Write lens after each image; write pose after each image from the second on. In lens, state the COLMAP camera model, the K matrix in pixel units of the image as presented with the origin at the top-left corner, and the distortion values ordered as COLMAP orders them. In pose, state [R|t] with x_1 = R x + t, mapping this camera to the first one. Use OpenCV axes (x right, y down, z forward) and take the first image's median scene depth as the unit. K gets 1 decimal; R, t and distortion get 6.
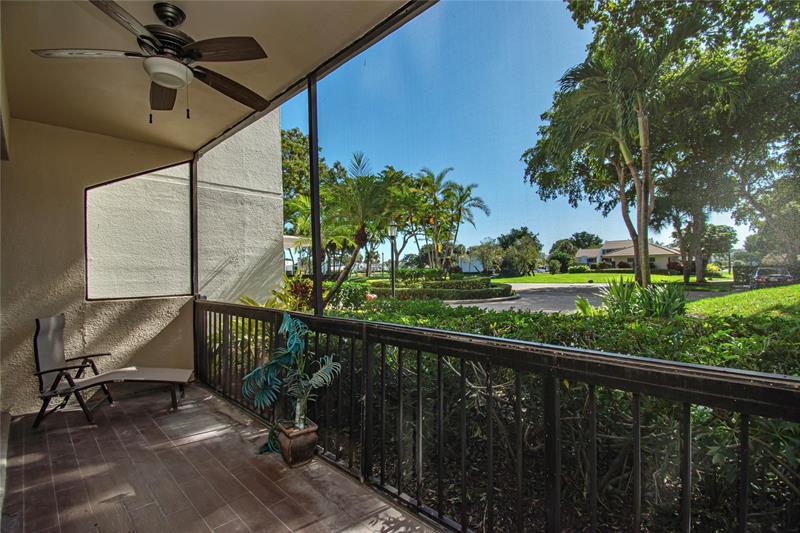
lens RADIAL K [[351.5, 0, 405.5], [0, 351.5, 272.3], [0, 0, 1]] dist [-0.000826, -0.014456]
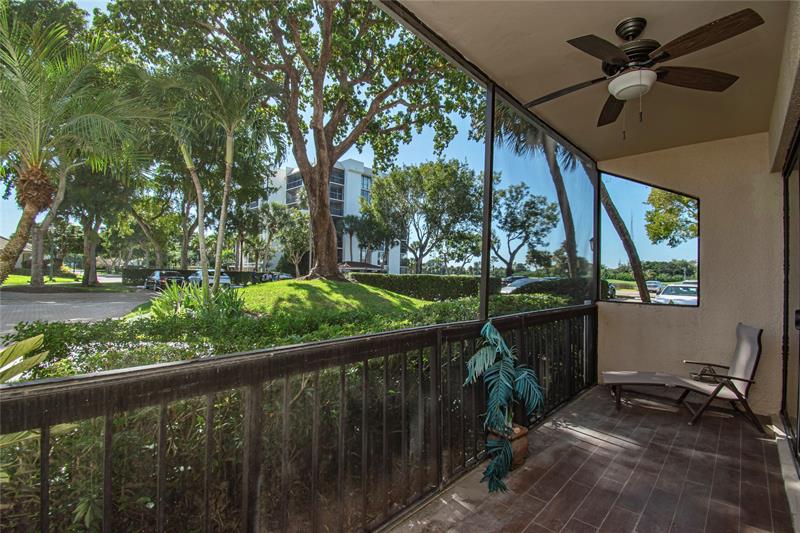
lens RADIAL K [[351.5, 0, 403.2], [0, 351.5, 268.6], [0, 0, 1]] dist [-0.000826, -0.014456]
pose [[0.023079, 0.032143, 0.999217, -1.133536], [-0.018498, 0.999326, -0.031719, 0.006136], [-0.999563, -0.017751, 0.023658, 1.081295]]
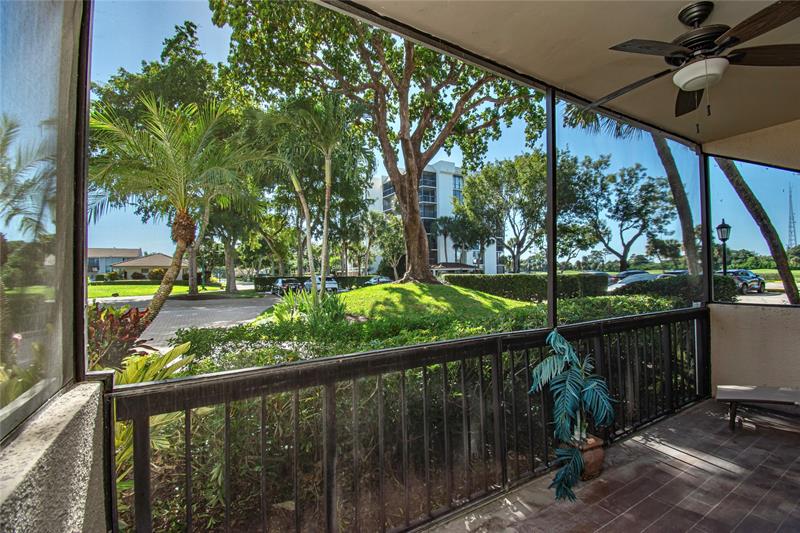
lens RADIAL K [[351.5, 0, 403.8], [0, 351.5, 273.2], [0, 0, 1]] dist [-0.000826, -0.014456]
pose [[0.296459, 0.011183, 0.954980, -1.194523], [0.015230, 0.999749, -0.016435, -0.025809], [-0.954924, 0.019416, 0.296215, 0.987949]]
